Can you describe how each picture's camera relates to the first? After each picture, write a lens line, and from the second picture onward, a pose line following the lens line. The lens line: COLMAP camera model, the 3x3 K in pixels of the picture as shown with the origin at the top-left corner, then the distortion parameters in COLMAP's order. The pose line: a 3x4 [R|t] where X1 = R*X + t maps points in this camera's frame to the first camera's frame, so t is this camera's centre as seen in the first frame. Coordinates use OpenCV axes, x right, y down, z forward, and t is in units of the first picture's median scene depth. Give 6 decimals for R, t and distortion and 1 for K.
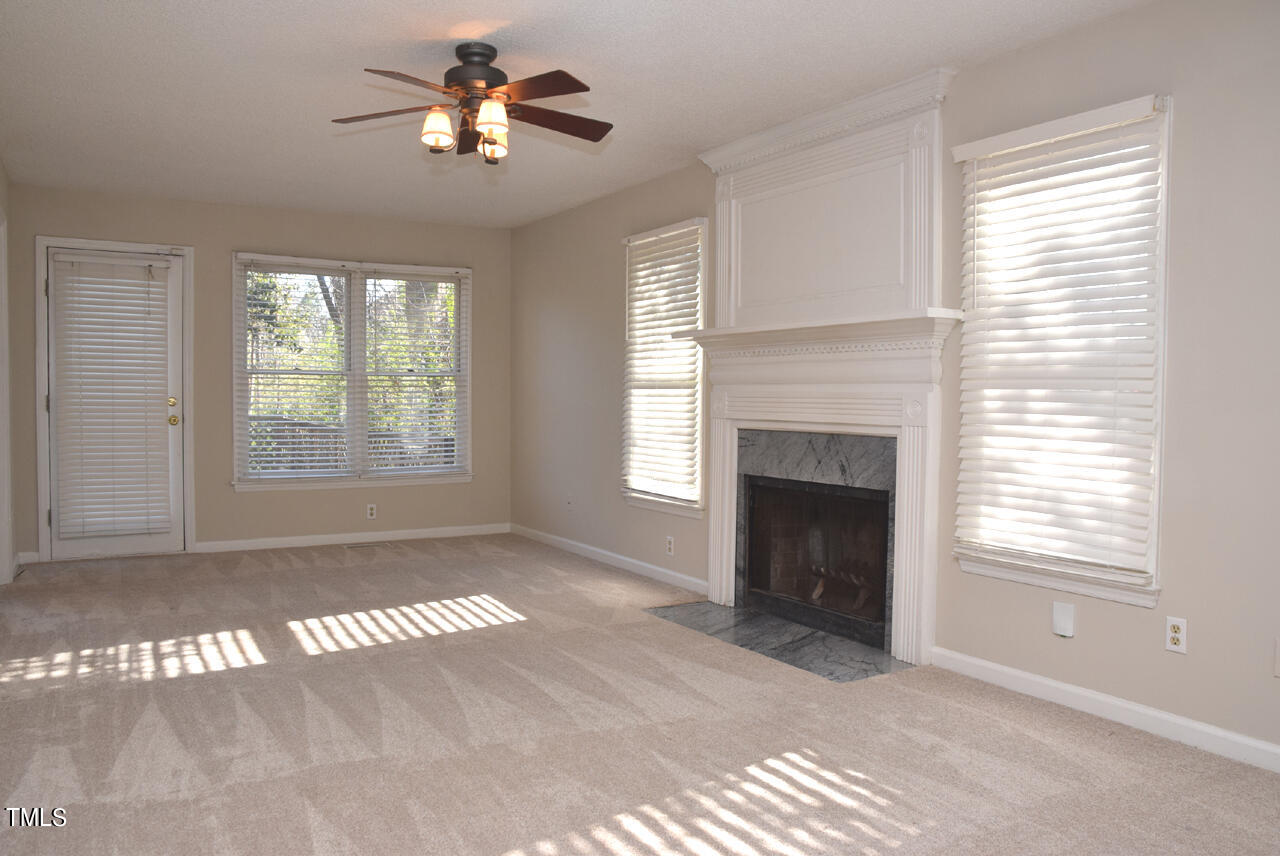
lens RADIAL K [[957.6, 0, 646.7], [0, 957.6, 427.6], [0, 0, 1]] dist [-0.126496, 0.096498]
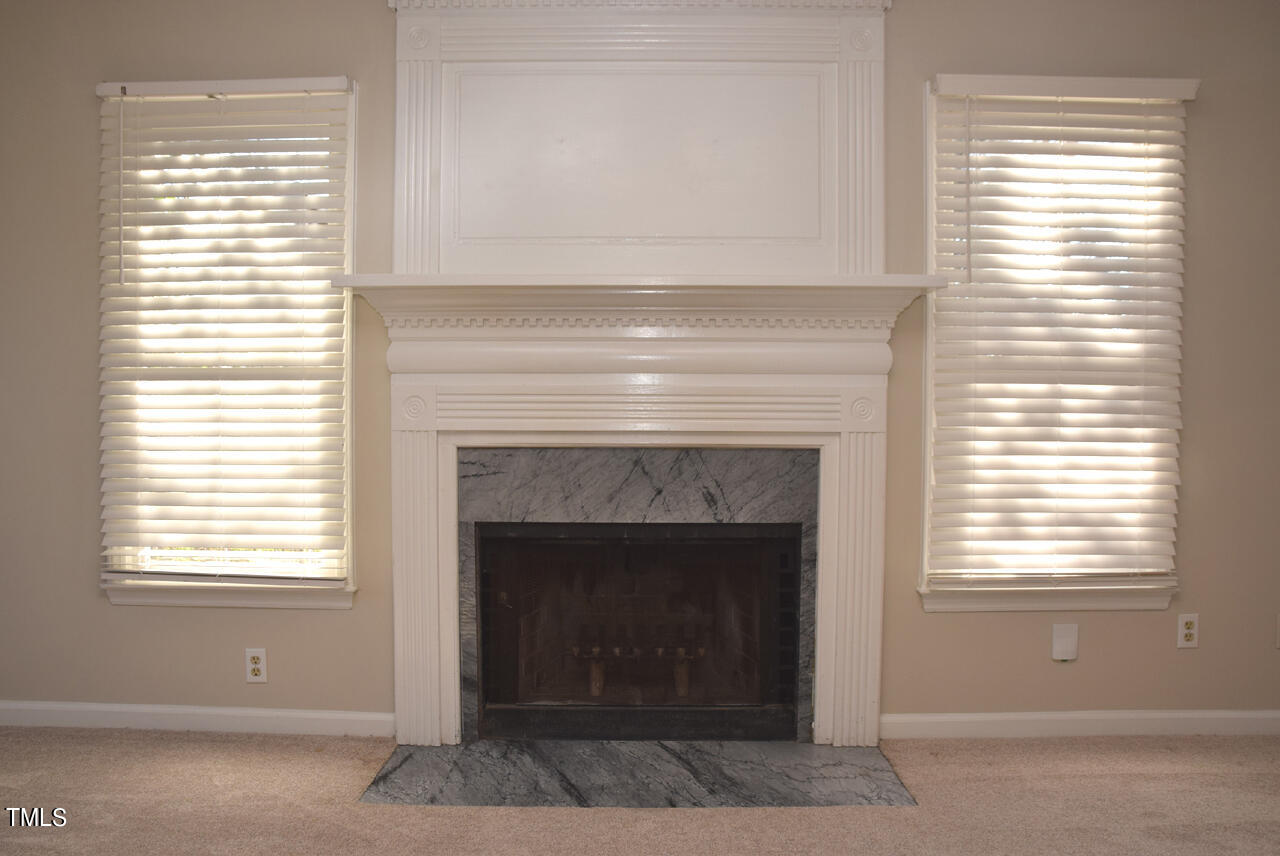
lens RADIAL K [[957.6, 0, 637.6], [0, 957.6, 424.3], [0, 0, 1]] dist [-0.126496, 0.096498]
pose [[0.526790, -0.029952, 0.849467, -0.387151], [0.029044, 0.999430, 0.017228, -0.022382], [-0.849499, 0.015596, 0.527360, 0.653561]]
